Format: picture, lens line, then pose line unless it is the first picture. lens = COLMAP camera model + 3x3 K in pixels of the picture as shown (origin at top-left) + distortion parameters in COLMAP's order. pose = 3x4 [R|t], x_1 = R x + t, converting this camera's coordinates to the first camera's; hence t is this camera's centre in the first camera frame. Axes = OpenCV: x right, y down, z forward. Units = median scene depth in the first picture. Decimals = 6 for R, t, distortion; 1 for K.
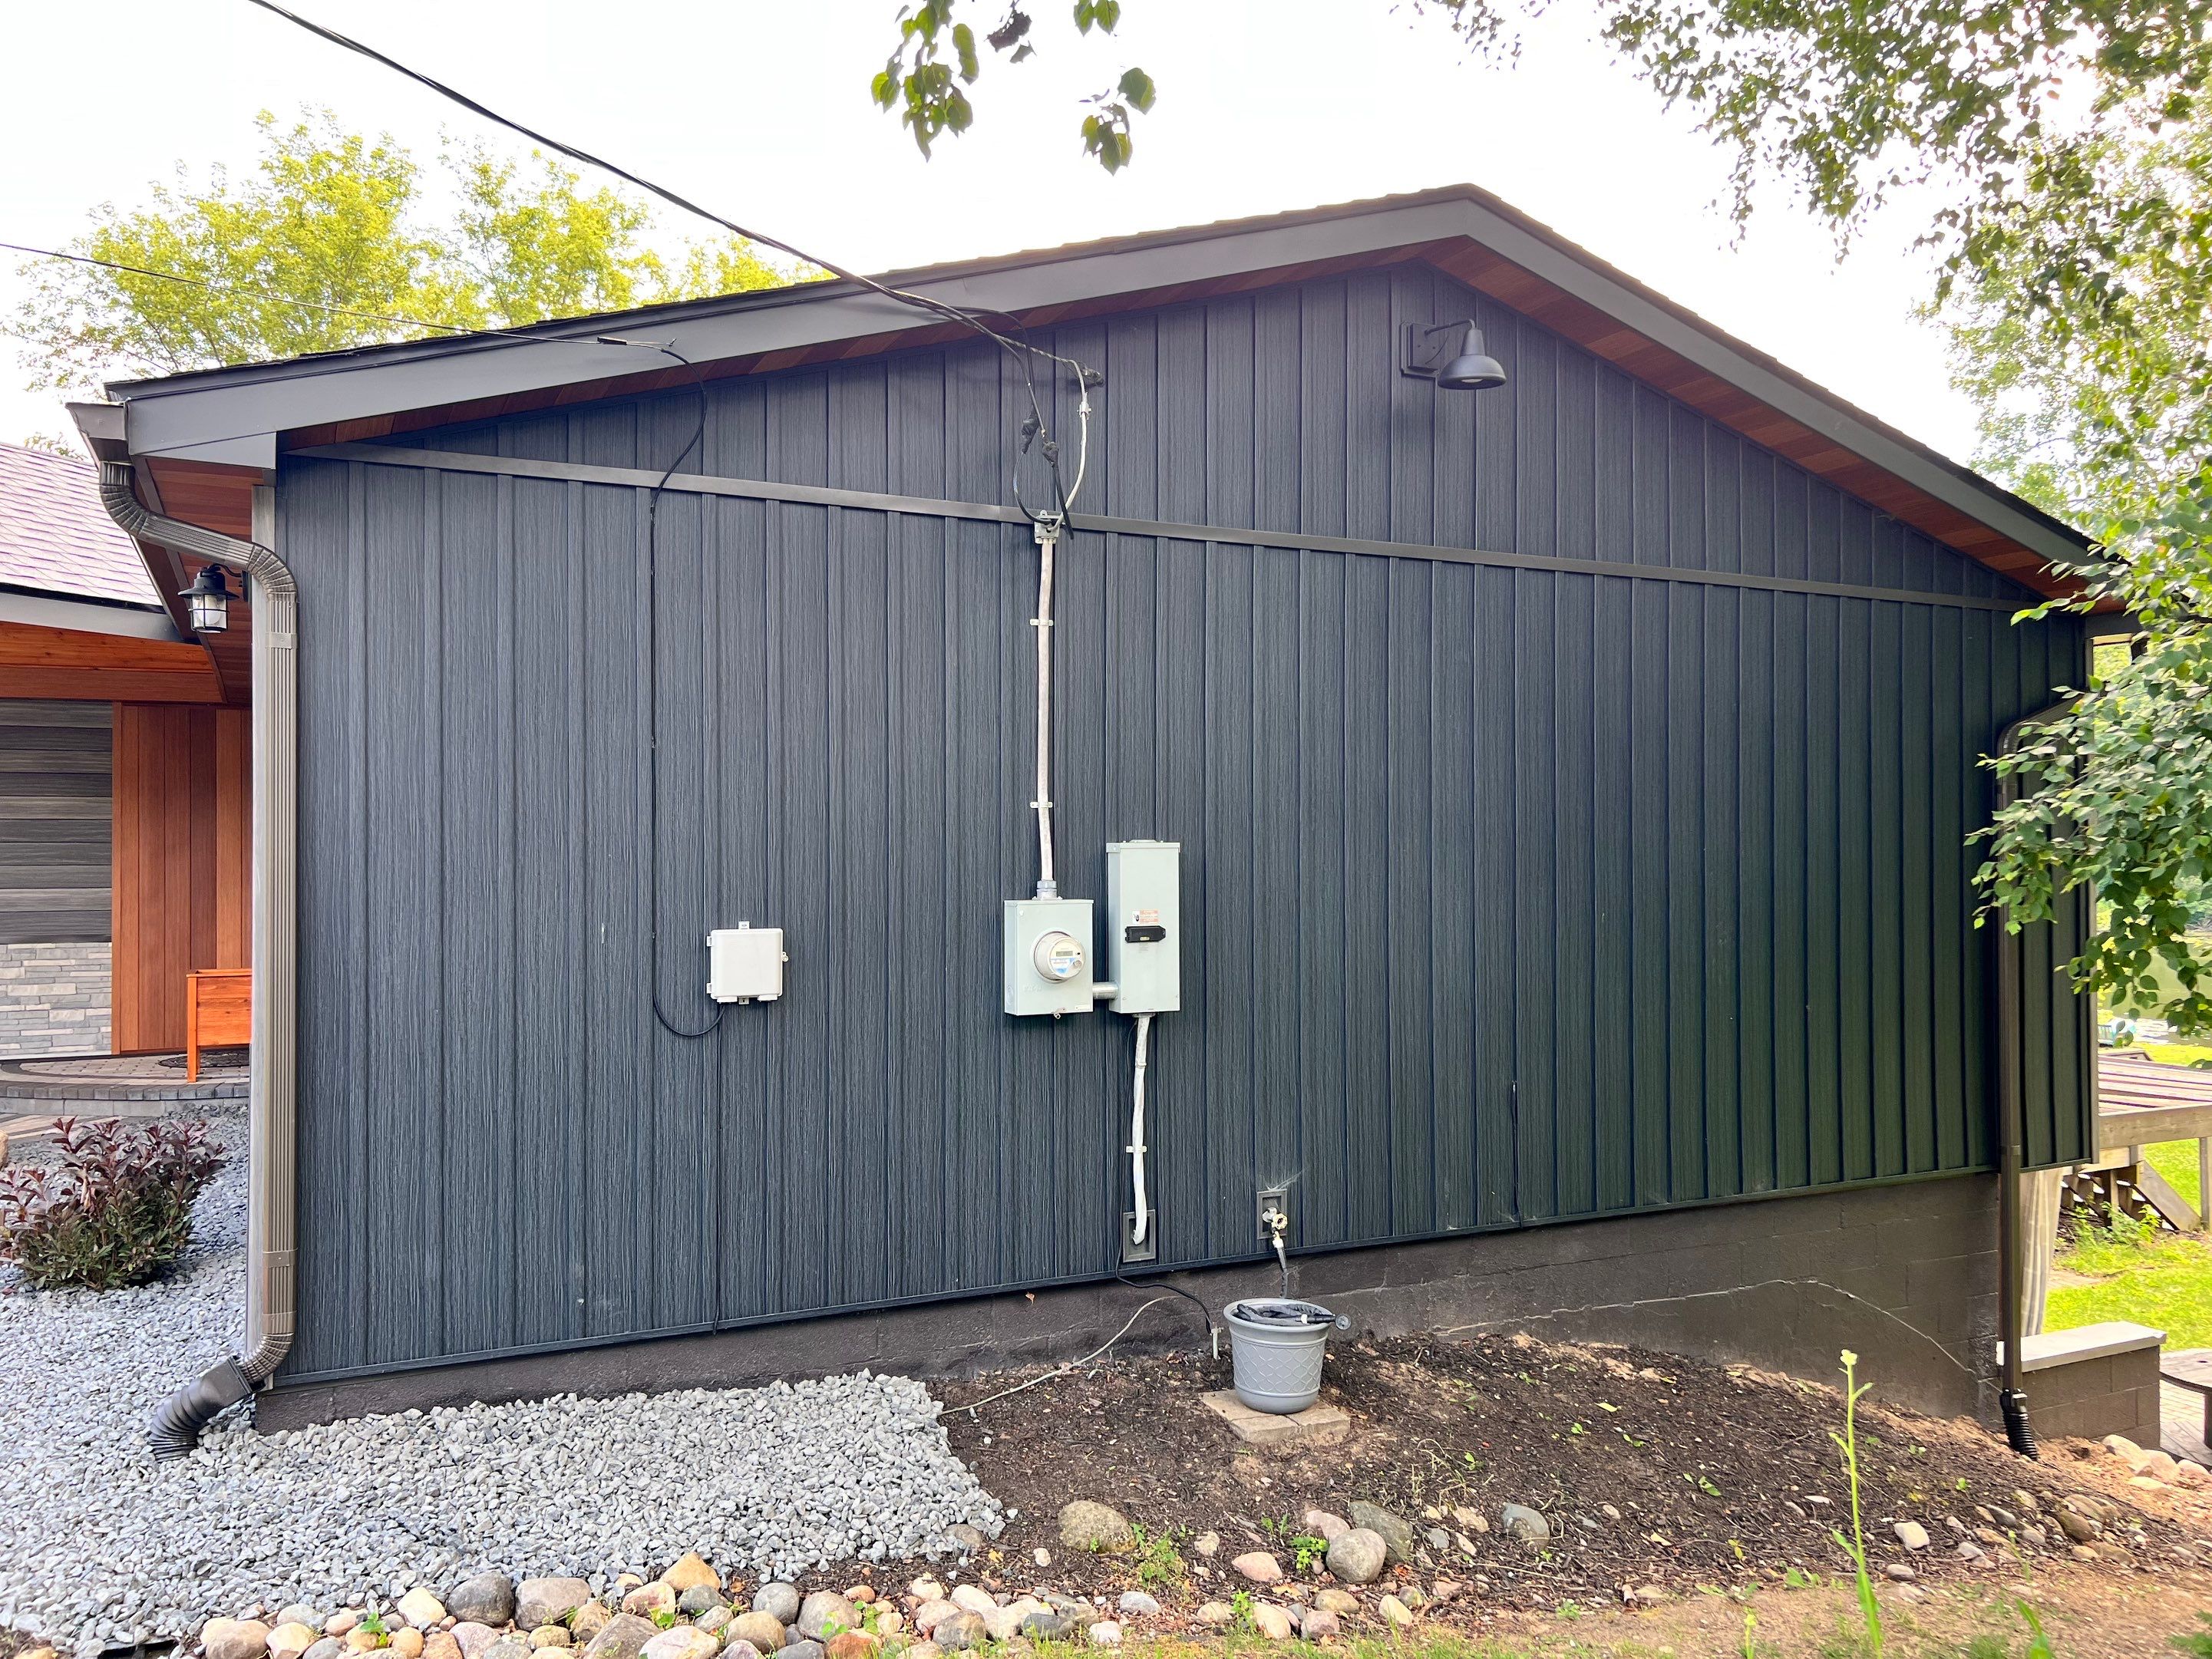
lens RADIAL K [[1654.1, 0, 1128.6], [0, 1654.1, 849.4], [0, 0, 1]] dist [0.059231, -0.073945]
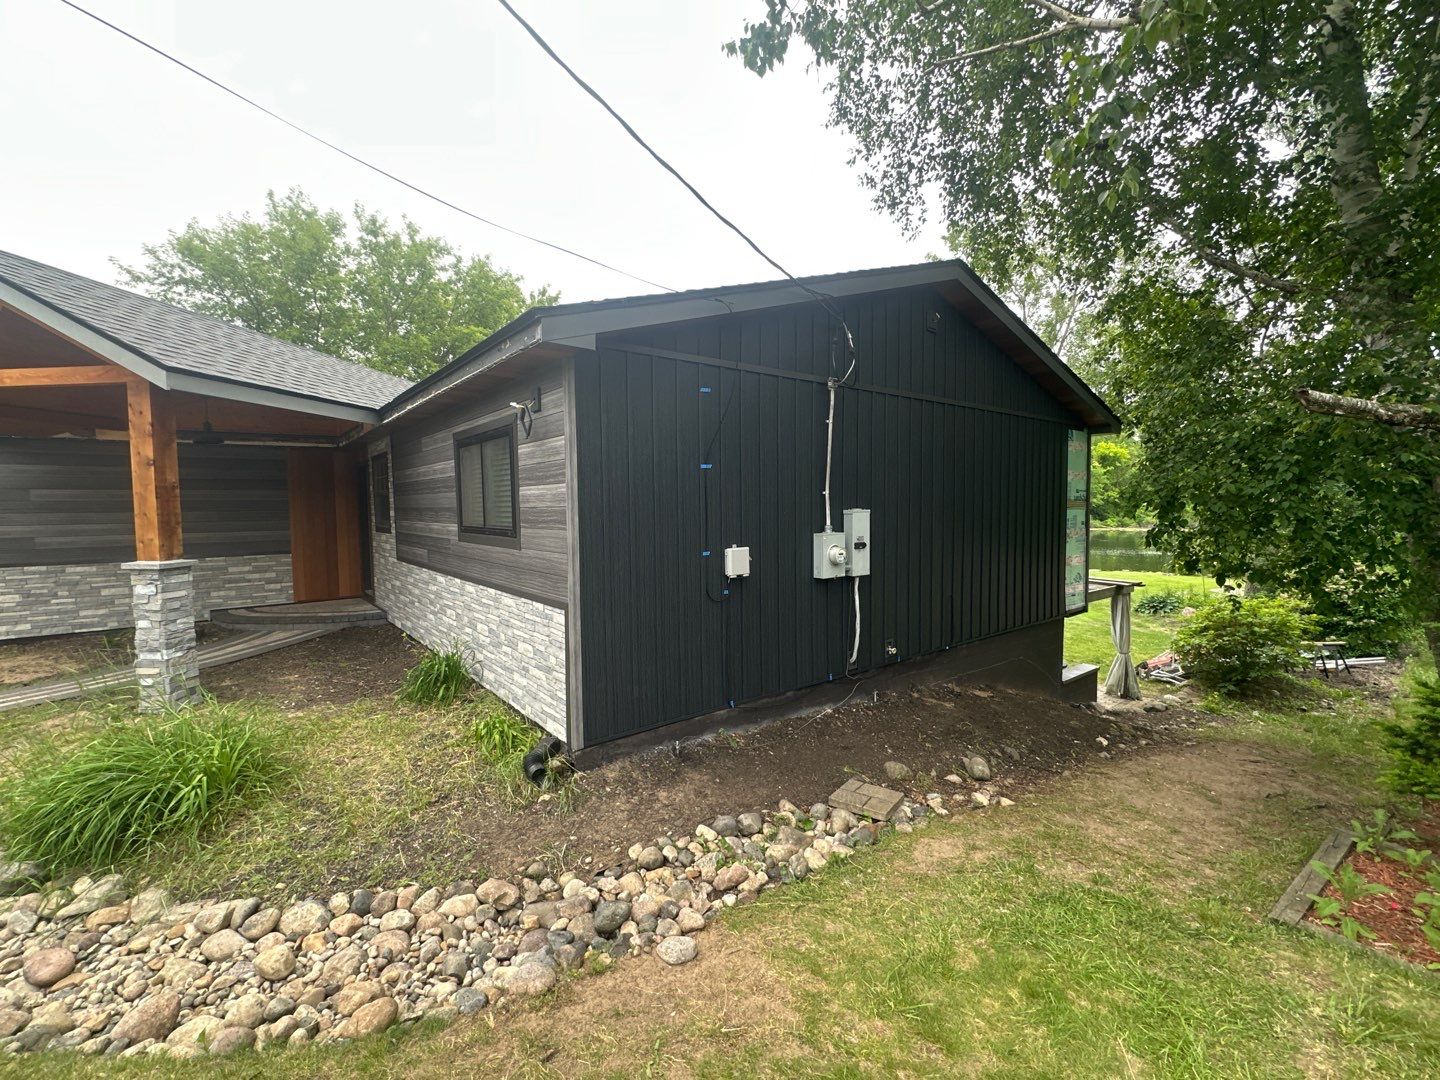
lens RADIAL K [[612.1, 0, 718.9], [0, 612.1, 545.8], [0, 0, 1]] dist [-0.002363, -0.000672]
pose [[0.975823, -0.024684, 0.217165, -0.426649], [0.010947, 0.997875, 0.064233, -0.012524], [-0.218289, -0.060303, 0.974019, 0.118350]]
